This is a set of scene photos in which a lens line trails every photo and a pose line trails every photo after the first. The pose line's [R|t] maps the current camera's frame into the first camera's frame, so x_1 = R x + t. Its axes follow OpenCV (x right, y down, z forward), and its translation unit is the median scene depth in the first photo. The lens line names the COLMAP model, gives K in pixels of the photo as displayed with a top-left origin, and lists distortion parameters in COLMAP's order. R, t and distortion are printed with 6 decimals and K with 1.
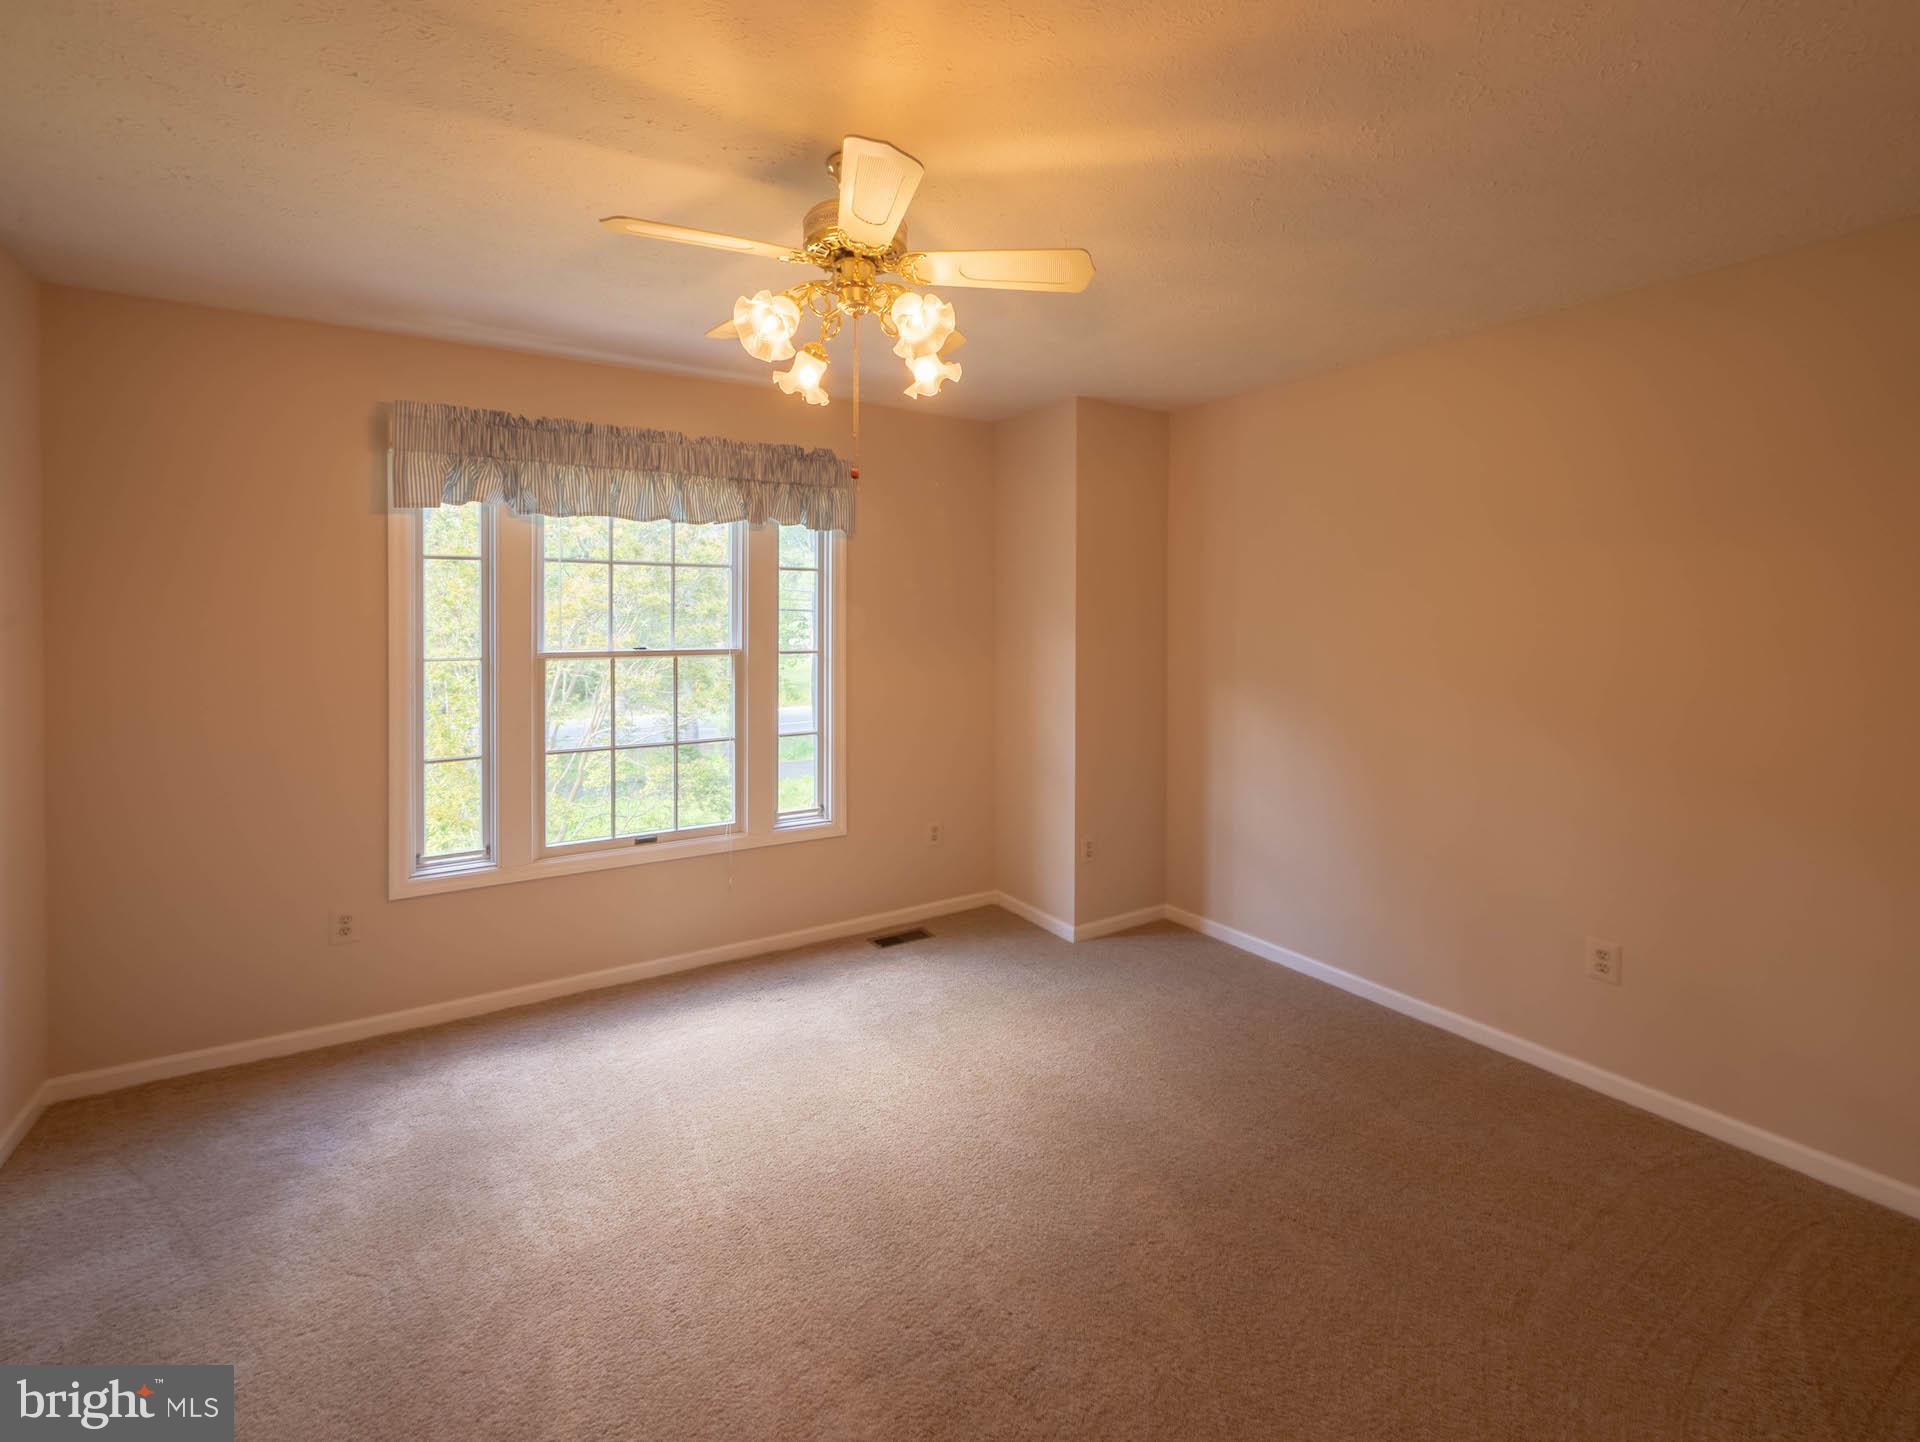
lens RADIAL K [[764.3, 0, 958.8], [0, 764.3, 734.2], [0, 0, 1]] dist [-0.026993, 0.000048]
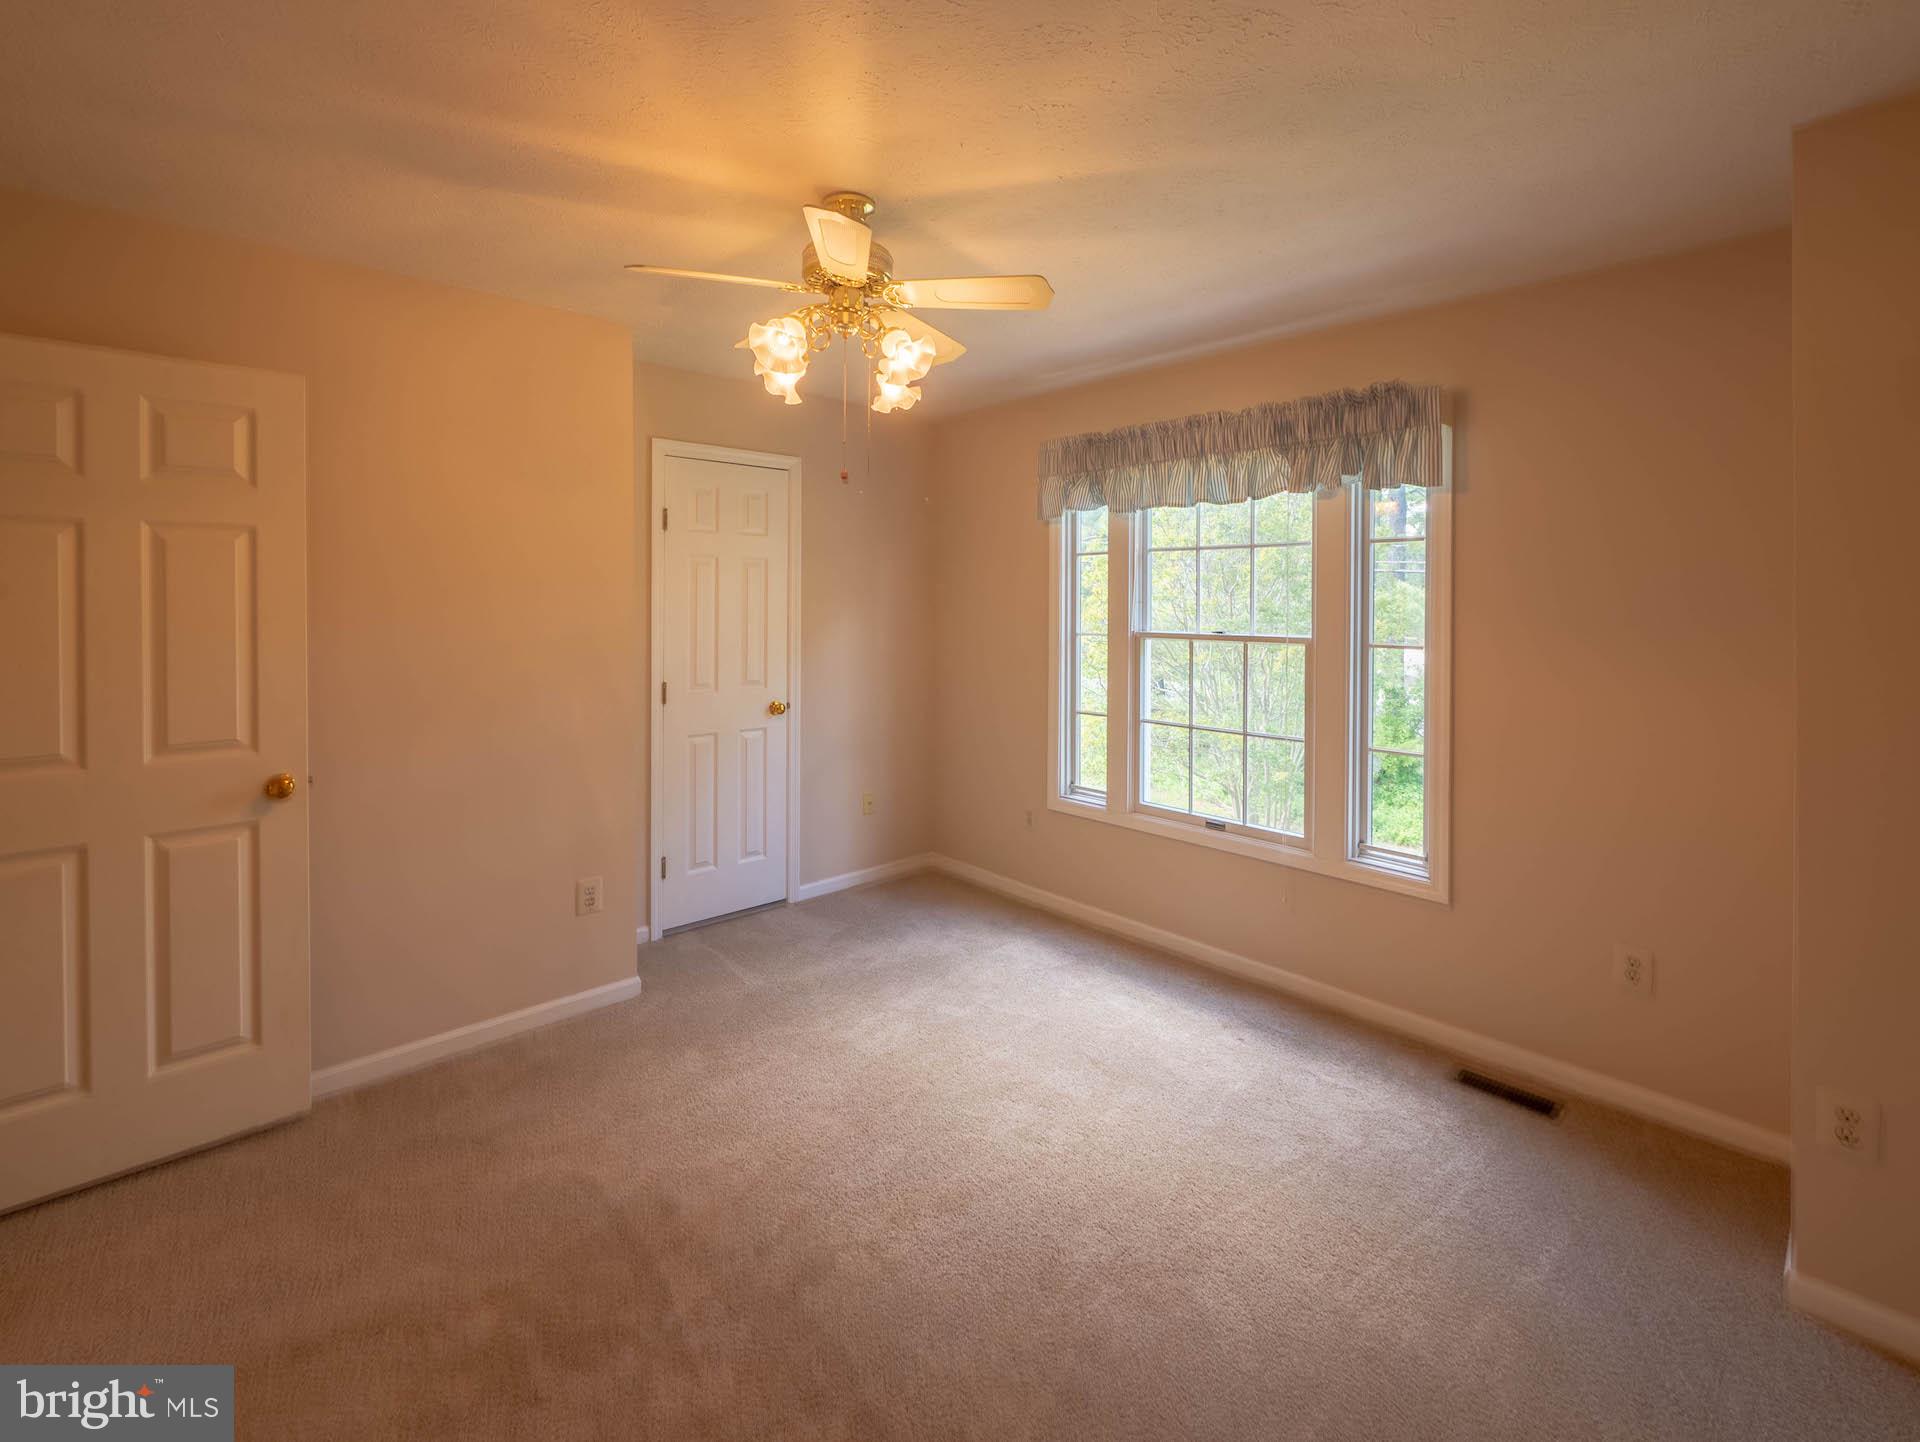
lens RADIAL K [[867.2, 0, 960.0], [0, 867.2, 721.0], [0, 0, 1]] dist [0.001190, 0.000299]
pose [[0.222036, 0.138930, -0.965090, 0.629110], [-0.153743, 0.982403, 0.106051, -0.067570], [0.962841, 0.124829, 0.239488, 0.419274]]
